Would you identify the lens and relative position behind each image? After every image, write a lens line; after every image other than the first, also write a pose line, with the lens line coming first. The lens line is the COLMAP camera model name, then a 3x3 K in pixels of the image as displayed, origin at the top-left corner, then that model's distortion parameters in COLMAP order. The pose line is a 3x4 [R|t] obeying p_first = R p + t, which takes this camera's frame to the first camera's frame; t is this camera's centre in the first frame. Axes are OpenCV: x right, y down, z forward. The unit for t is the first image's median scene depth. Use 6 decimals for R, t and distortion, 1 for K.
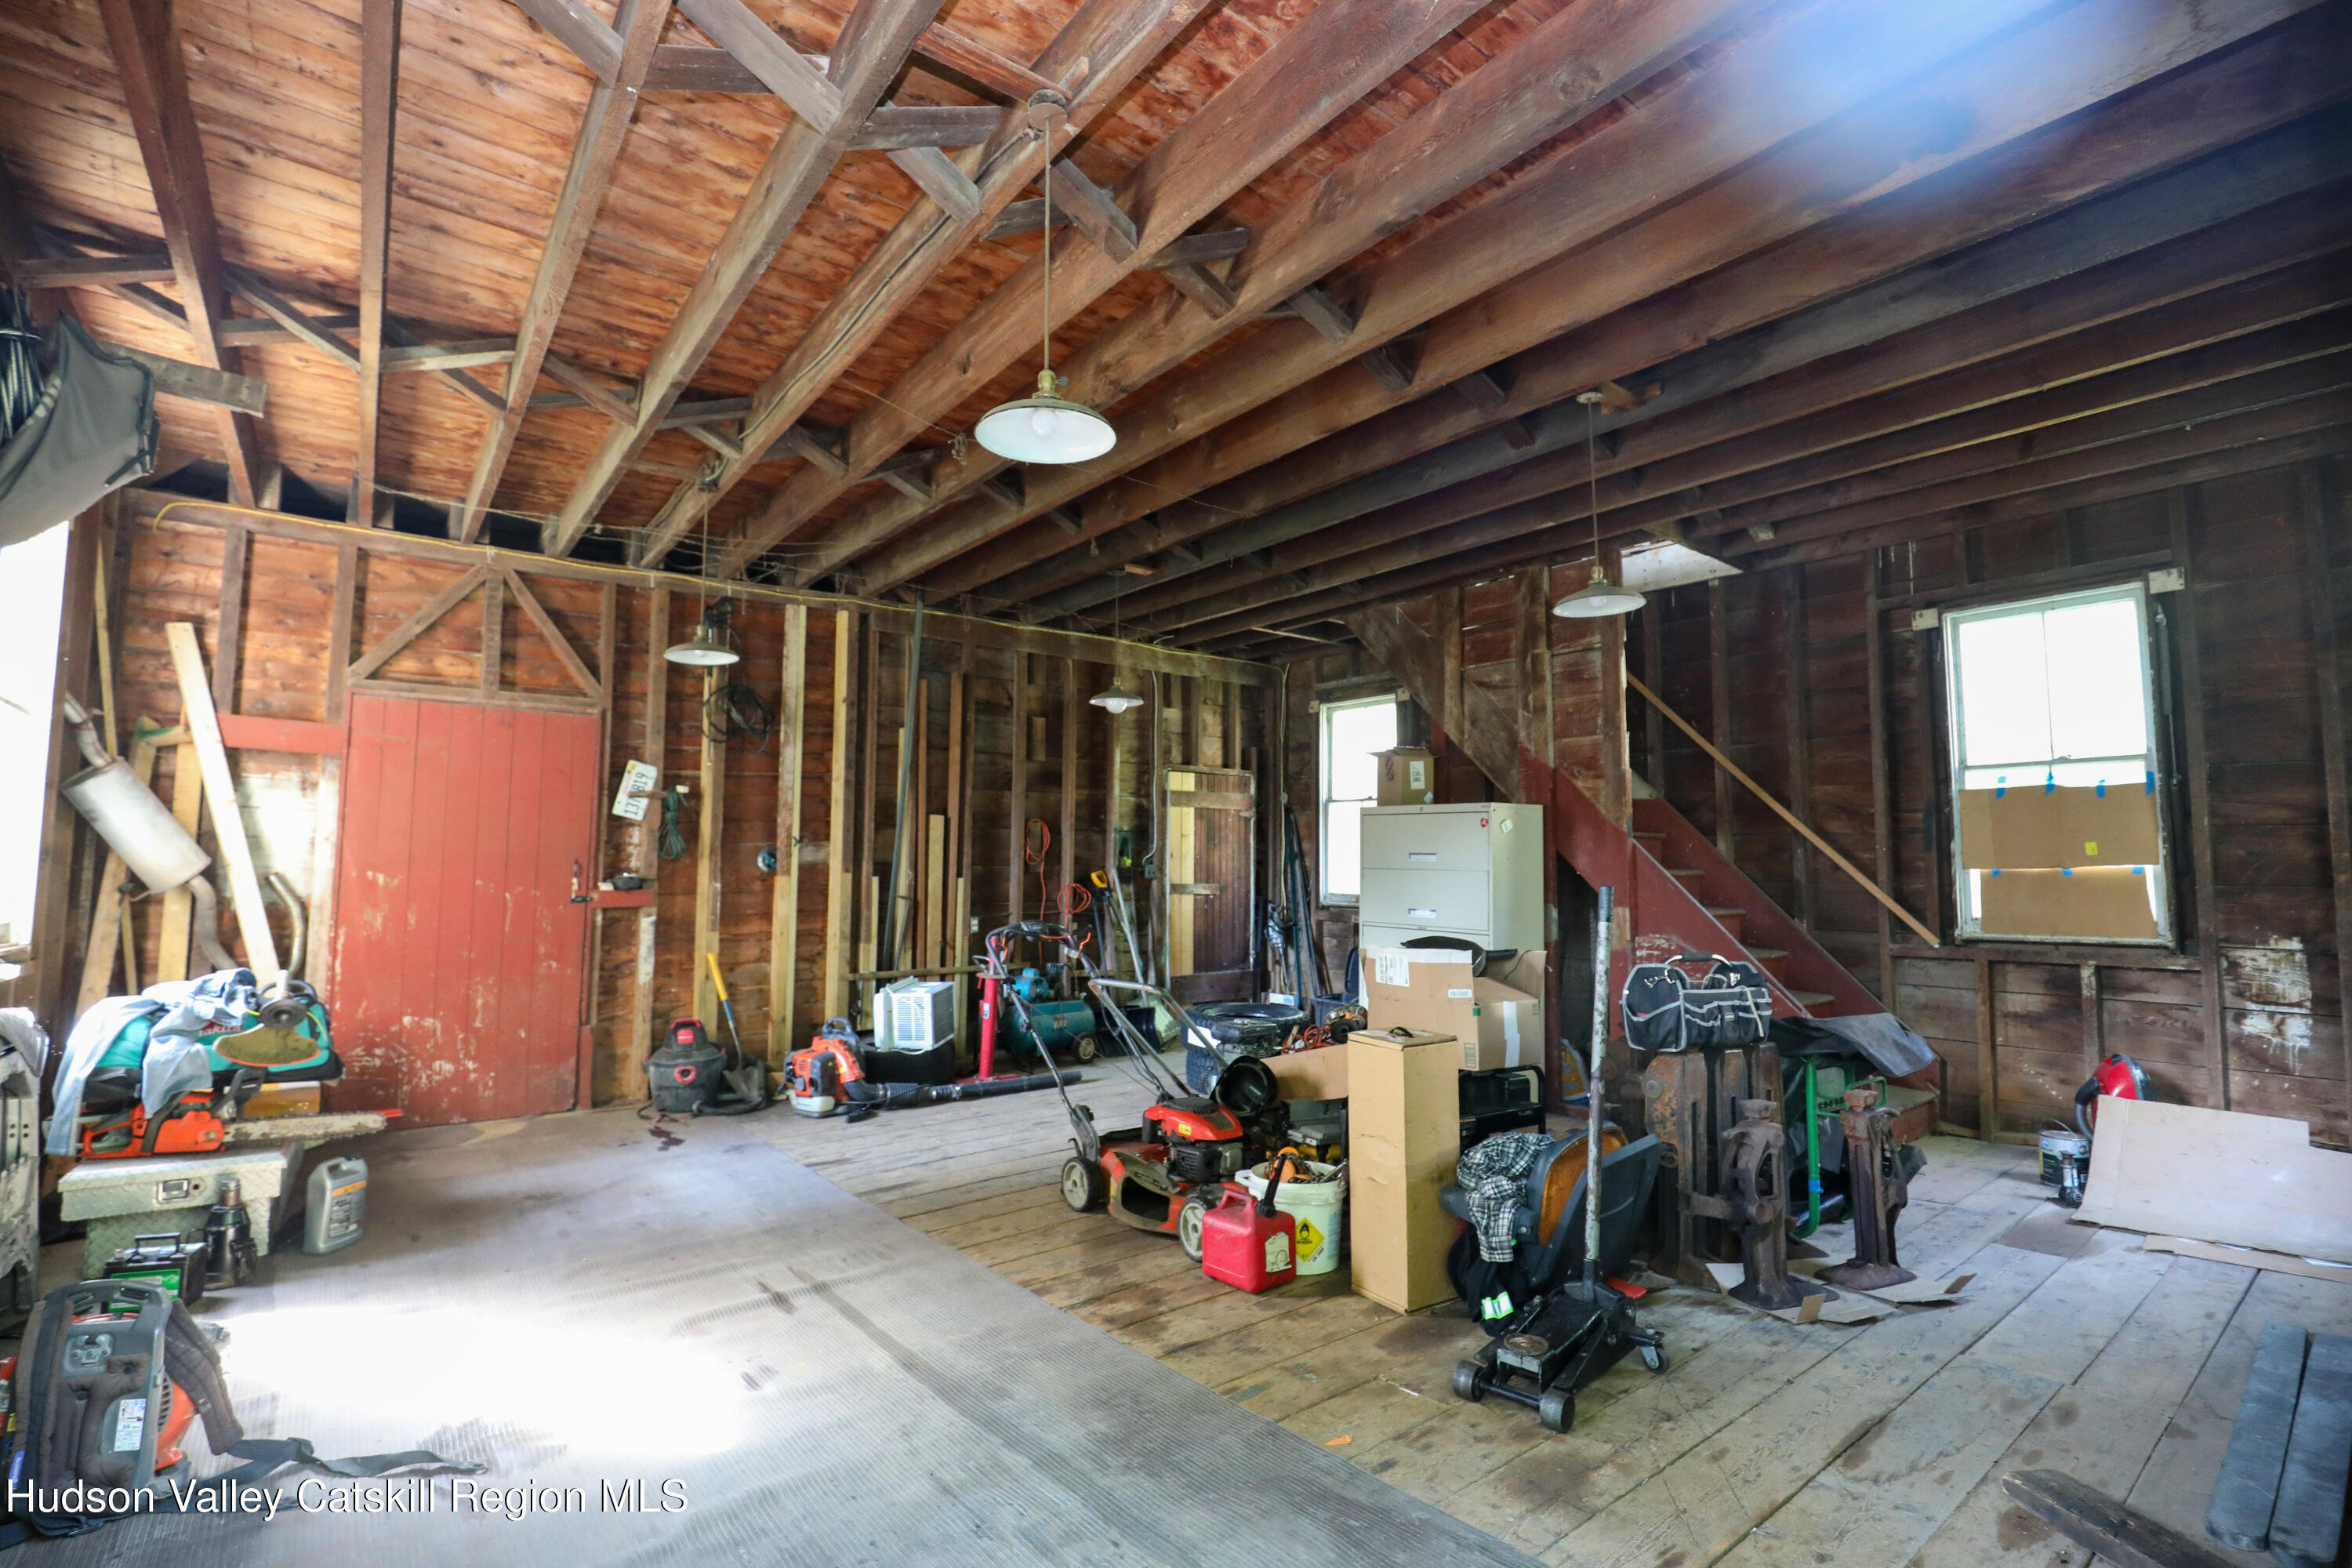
lens RADIAL K [[1071.4, 0, 1162.0], [0, 1071.4, 788.3], [0, 0, 1]] dist [-0.034770, 0.005991]
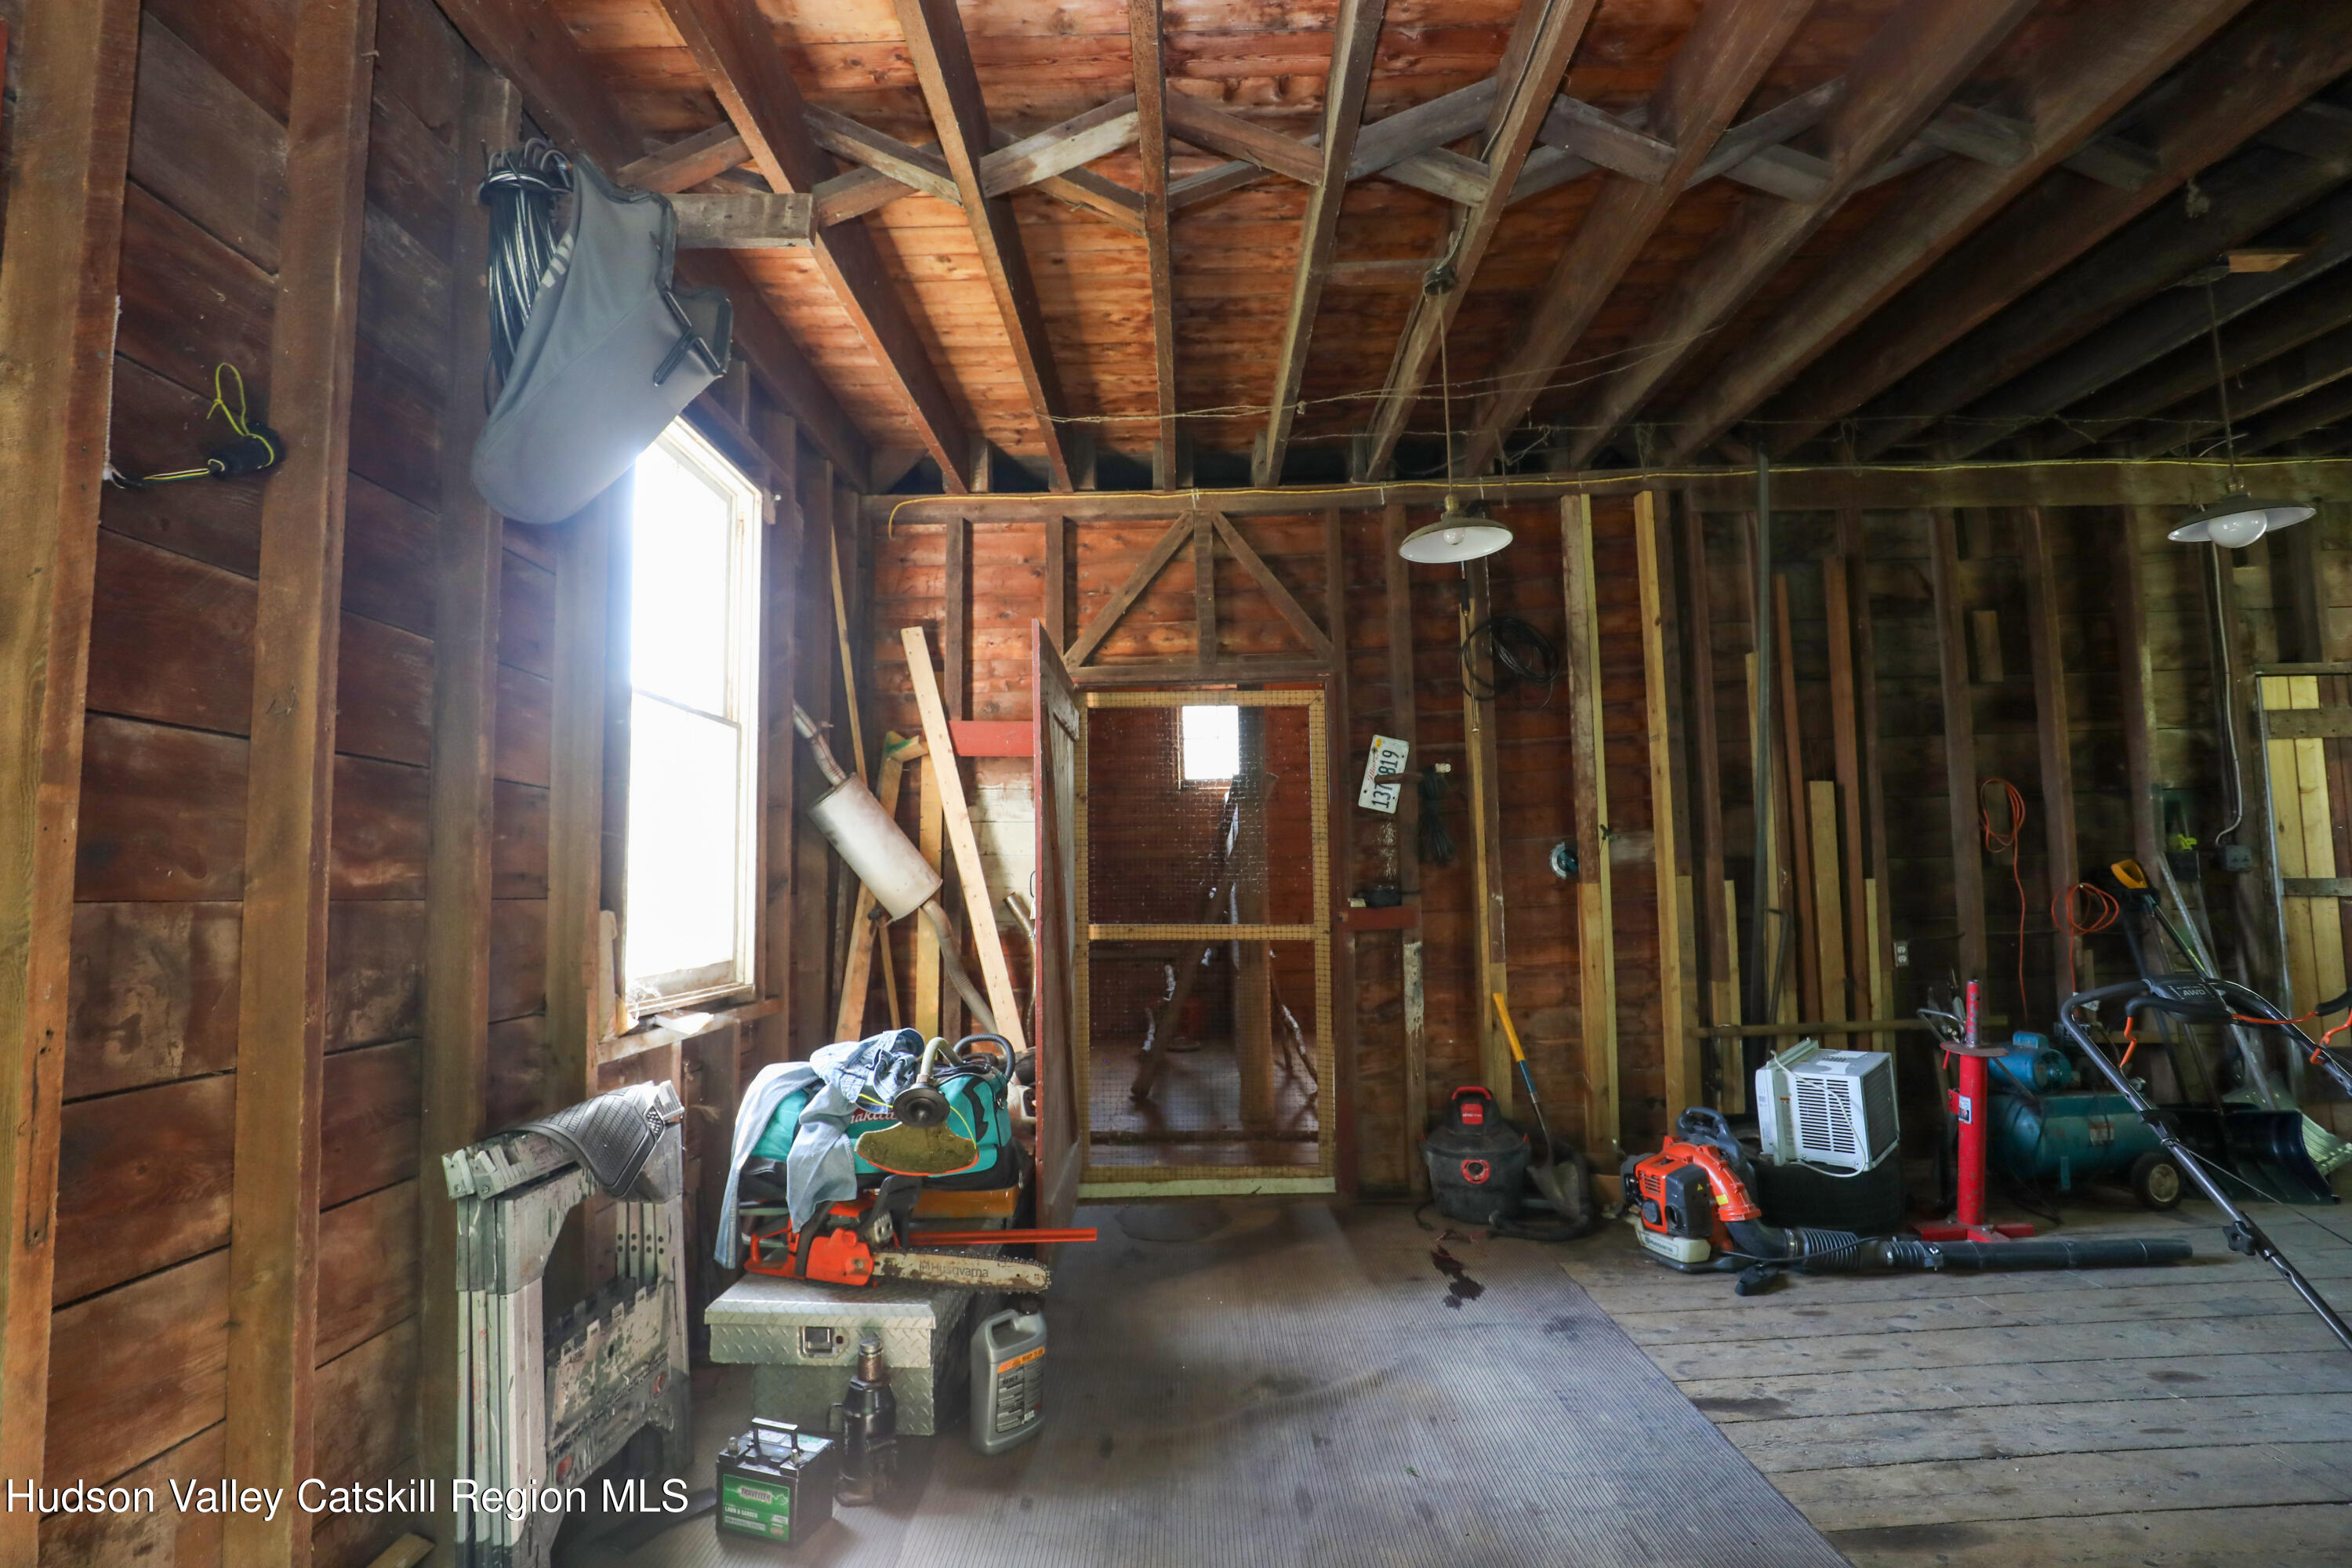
lens RADIAL K [[1071.4, 0, 1169.2], [0, 1071.4, 790.7], [0, 0, 1]] dist [-0.034770, 0.005991]
pose [[0.778549, -0.069620, -0.623710, -0.154883], [0.072935, 0.997131, -0.020261, 0.019414], [0.623331, -0.029716, 0.781393, 0.341202]]
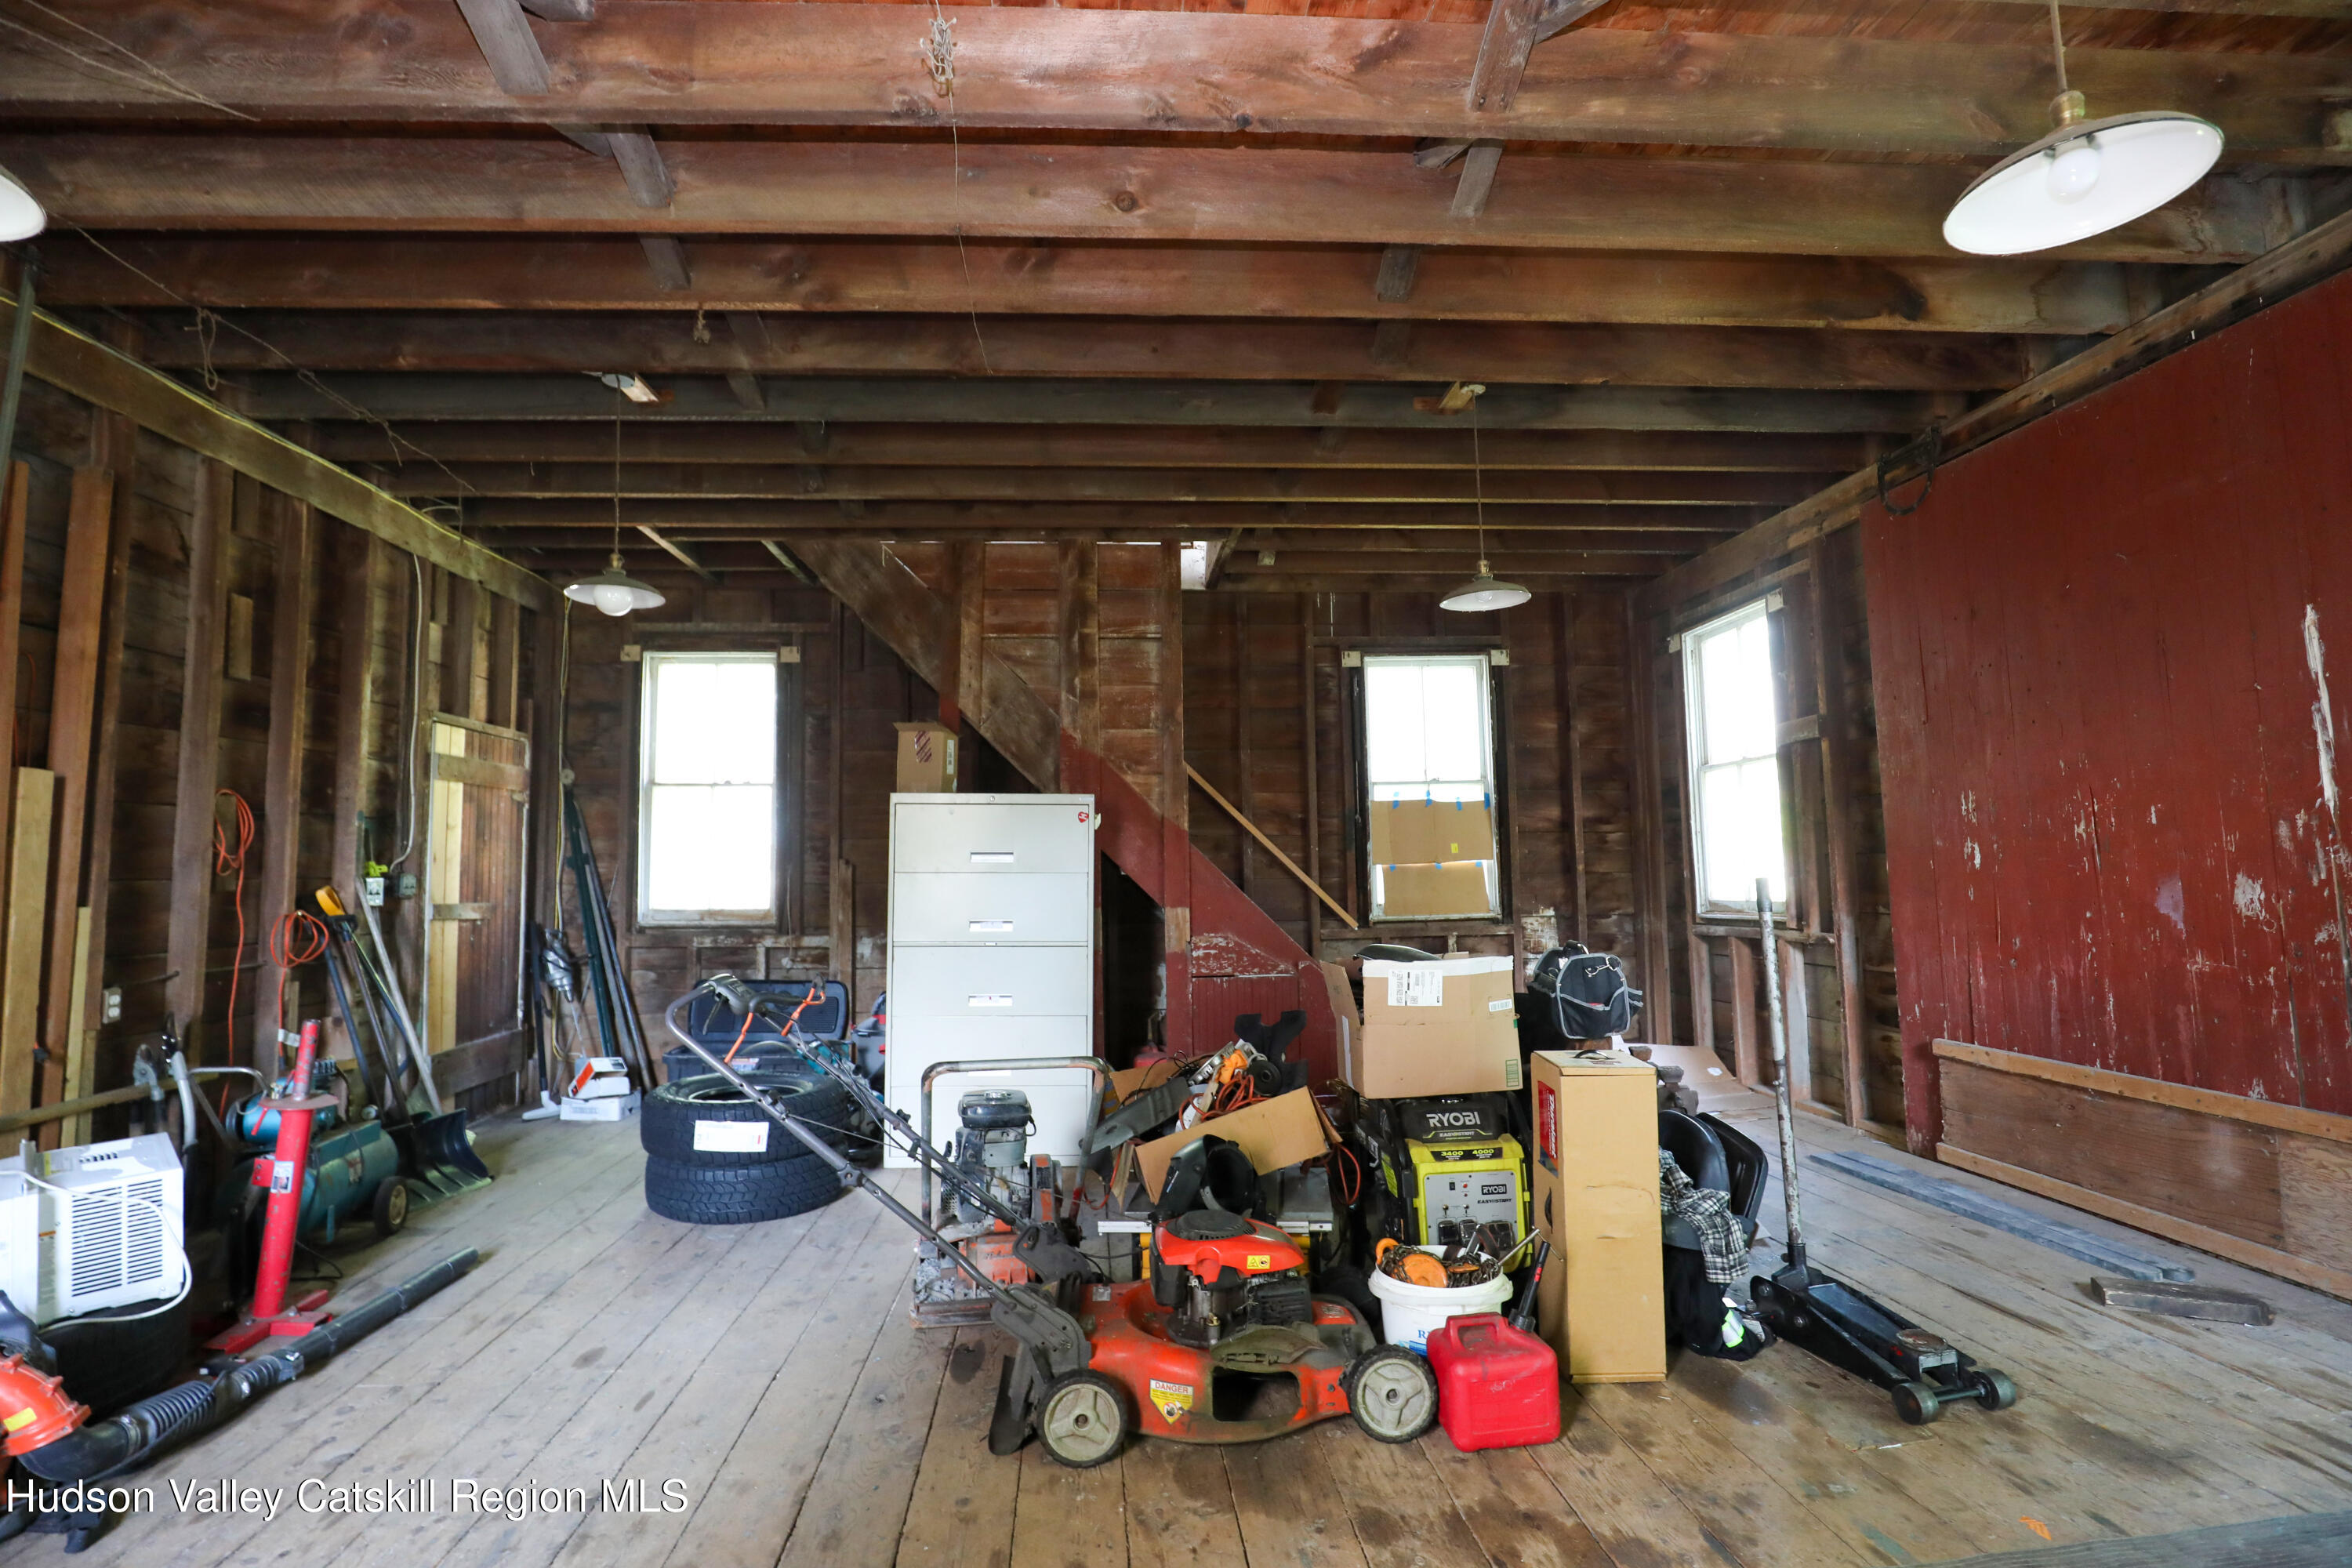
lens RADIAL K [[1071.4, 0, 1163.4], [0, 1071.4, 793.3], [0, 0, 1]] dist [-0.034770, 0.005991]
pose [[0.560693, 0.045044, 0.826797, -0.393812], [-0.044164, 0.998725, -0.024461, 0.032206], [-0.826845, -0.022799, 0.561968, 0.469646]]
